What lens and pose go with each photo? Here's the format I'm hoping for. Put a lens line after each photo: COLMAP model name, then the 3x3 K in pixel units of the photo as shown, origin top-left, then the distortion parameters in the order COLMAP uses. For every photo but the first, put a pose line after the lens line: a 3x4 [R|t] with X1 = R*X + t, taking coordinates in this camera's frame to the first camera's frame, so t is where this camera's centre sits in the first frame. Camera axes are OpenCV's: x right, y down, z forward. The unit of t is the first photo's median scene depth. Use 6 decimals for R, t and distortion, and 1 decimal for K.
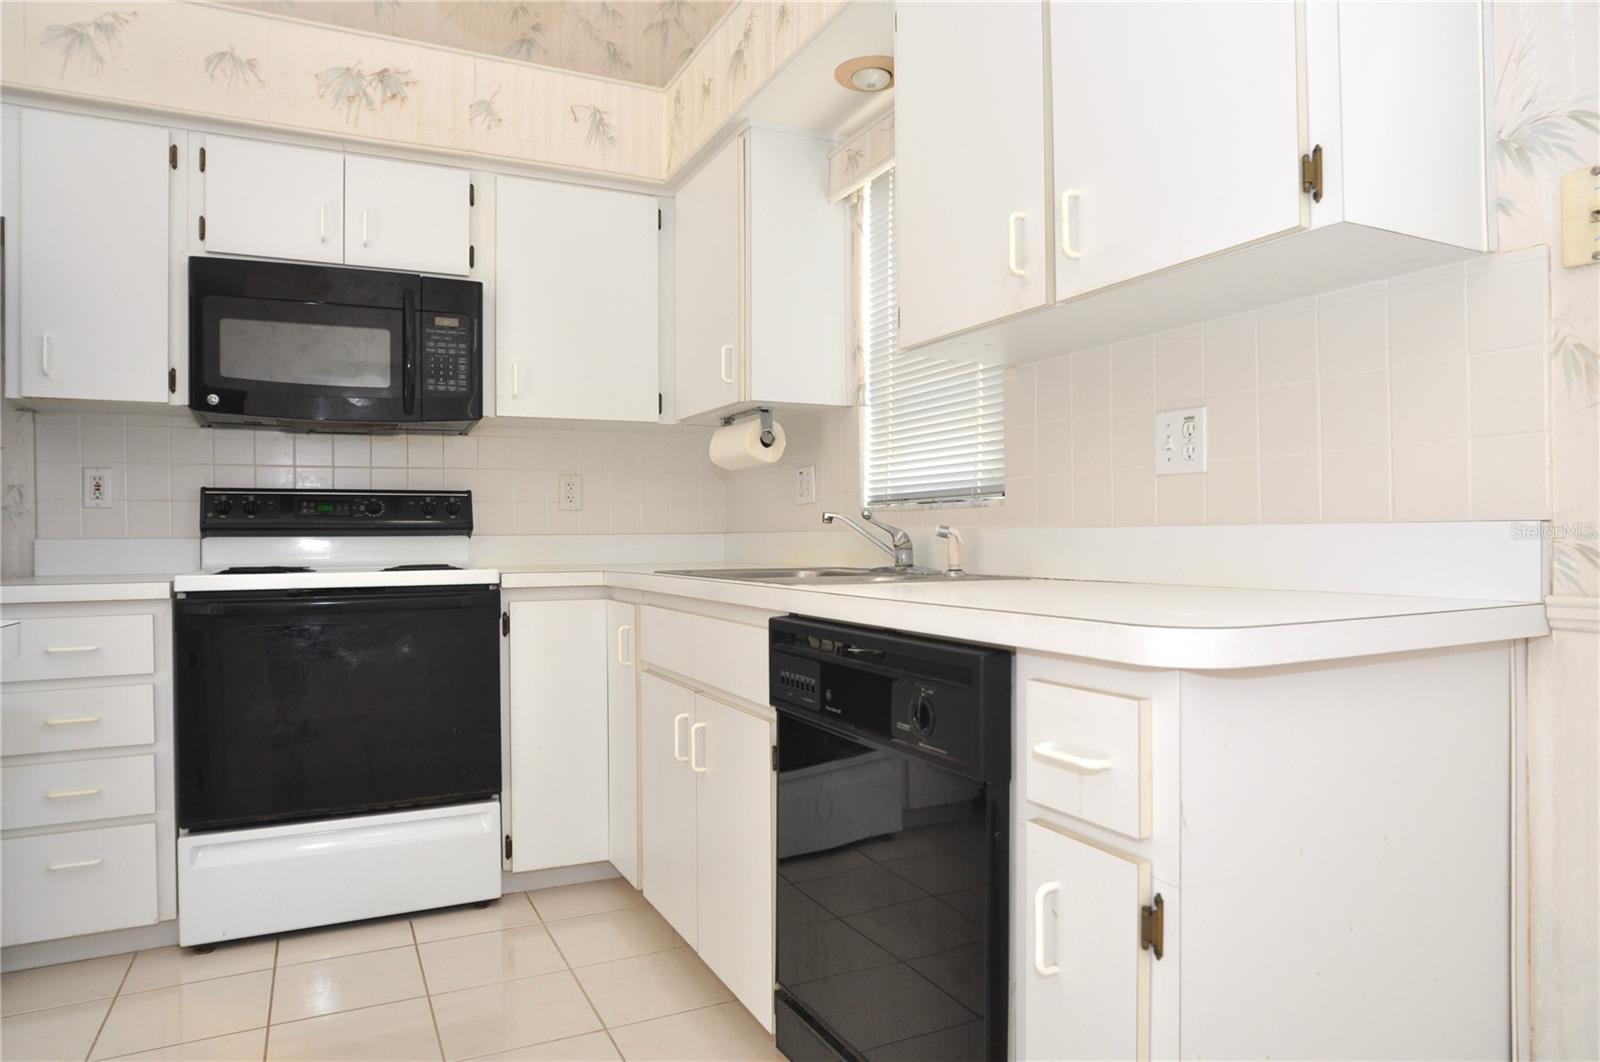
lens RADIAL K [[978.6, 0, 795.3], [0, 978.6, 540.7], [0, 0, 1]] dist [-0.061592, 0.024283]
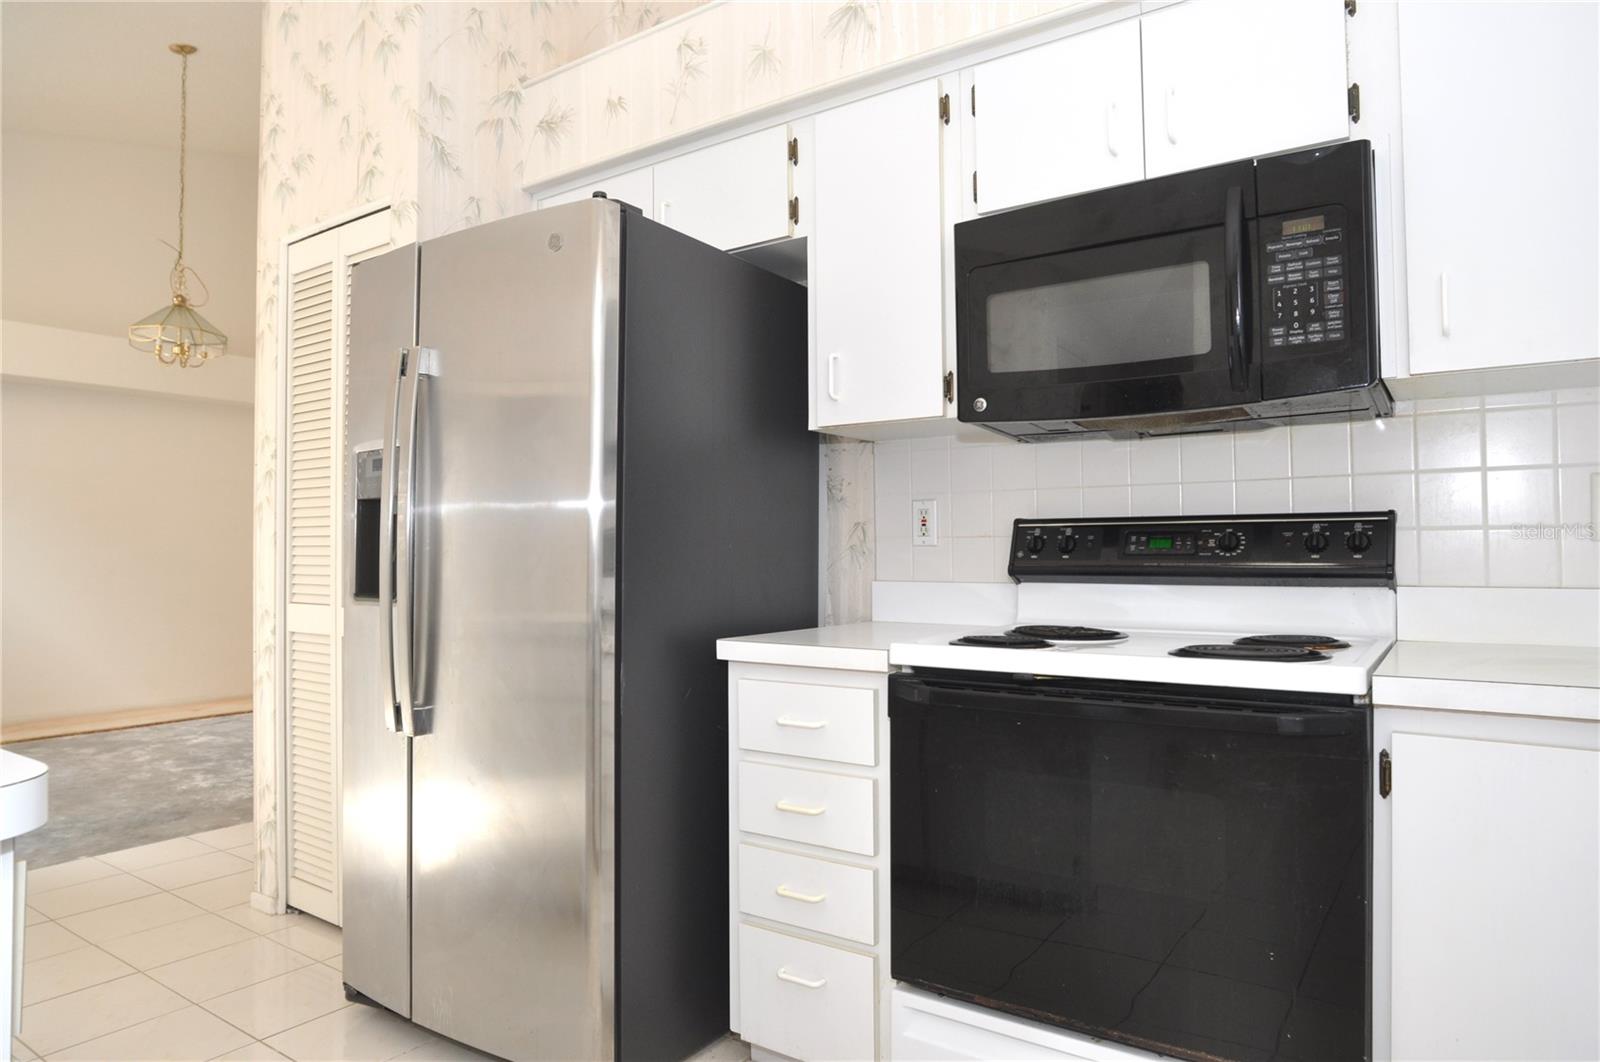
lens RADIAL K [[978.6, 0, 815.6], [0, 978.6, 530.7], [0, 0, 1]] dist [-0.061592, 0.024283]
pose [[0.487579, -0.014093, -0.872965, -0.001637], [-0.003569, 0.999829, -0.018134, -0.032490], [0.873072, 0.011958, 0.487446, 0.489976]]
